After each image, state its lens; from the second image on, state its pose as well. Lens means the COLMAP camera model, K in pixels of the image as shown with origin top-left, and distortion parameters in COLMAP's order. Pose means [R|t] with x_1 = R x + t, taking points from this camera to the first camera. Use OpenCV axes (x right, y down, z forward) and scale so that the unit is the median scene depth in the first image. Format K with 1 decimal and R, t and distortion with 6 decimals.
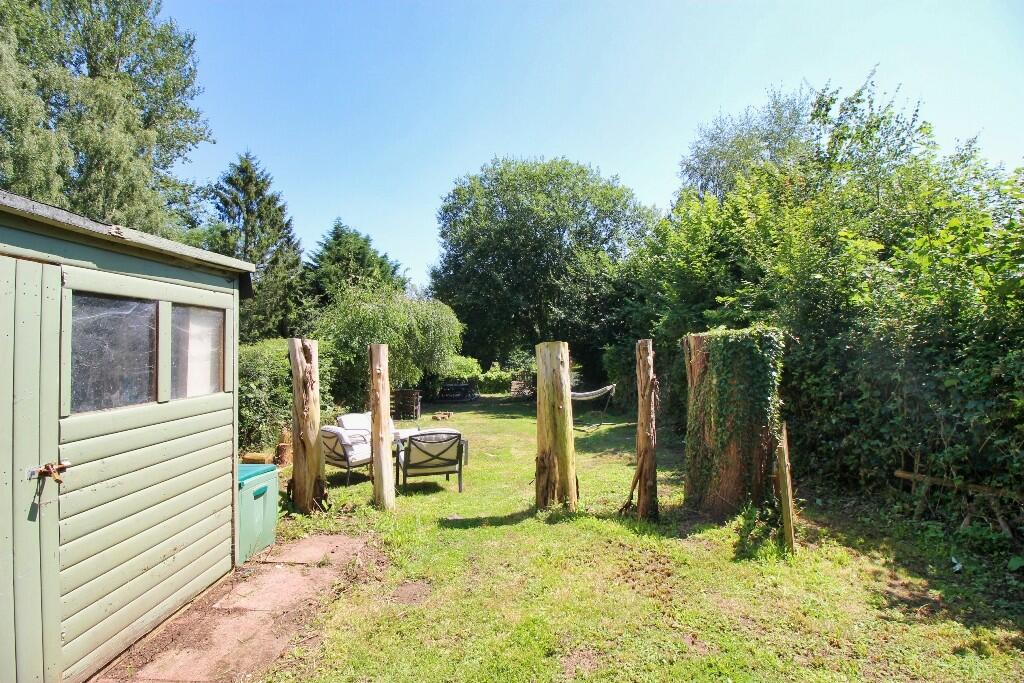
lens RADIAL K [[471.9, 0, 508.8], [0, 471.9, 328.6], [0, 0, 1]] dist [-0.001574, -0.013209]
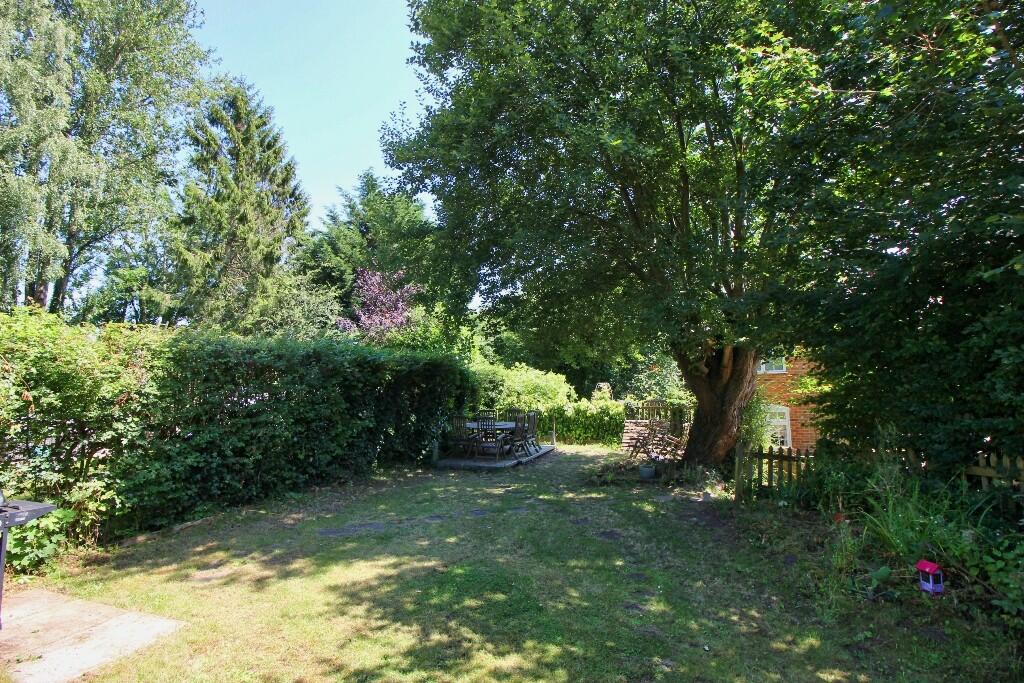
lens RADIAL K [[471.9, 0, 508.8], [0, 471.9, 328.6], [0, 0, 1]] dist [-0.001574, -0.013209]
pose [[0.953324, -0.017771, -0.301426, 0.036882], [-0.002398, 0.997789, -0.066413, 0.048709], [0.301940, 0.064036, 0.951174, 0.478176]]
